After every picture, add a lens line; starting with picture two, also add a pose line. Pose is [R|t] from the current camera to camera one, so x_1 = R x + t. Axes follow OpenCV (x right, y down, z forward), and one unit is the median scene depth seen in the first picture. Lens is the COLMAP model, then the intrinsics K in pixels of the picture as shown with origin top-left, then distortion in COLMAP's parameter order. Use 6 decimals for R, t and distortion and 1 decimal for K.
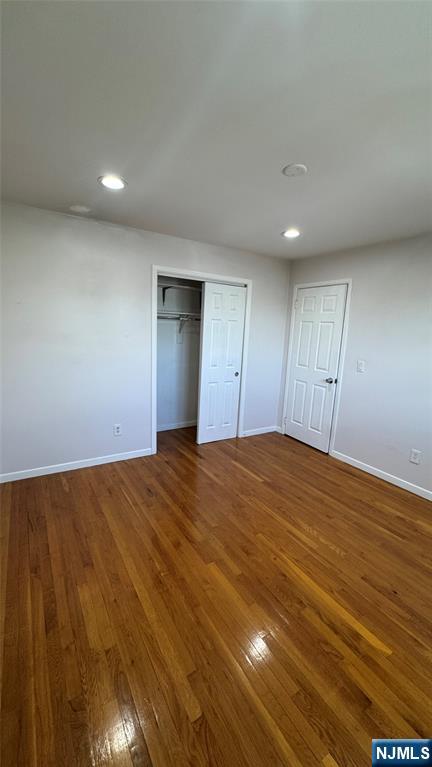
lens RADIAL K [[306.5, 0, 216.0], [0, 306.5, 383.5], [0, 0, 1]] dist [0.002358, 0.000425]
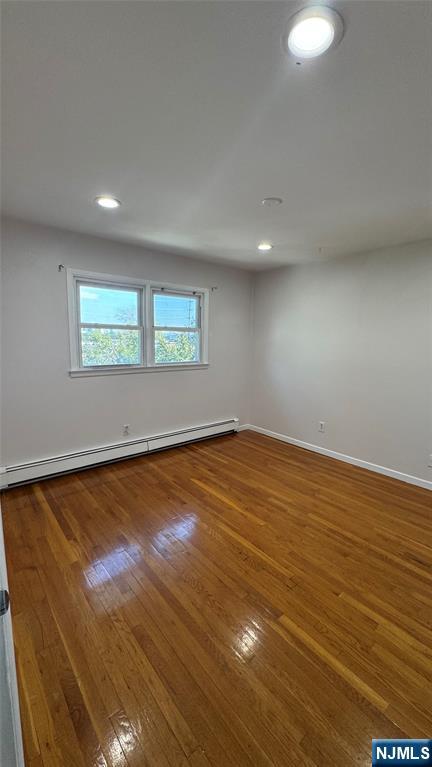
lens RADIAL K [[306.5, 0, 216.0], [0, 306.5, 383.5], [0, 0, 1]] dist [0.002358, 0.000425]
pose [[-0.987061, -0.047490, -0.153152, 0.573130], [-0.096378, 0.939058, 0.329972, -0.363510], [0.128148, 0.340463, -0.931484, 2.111599]]
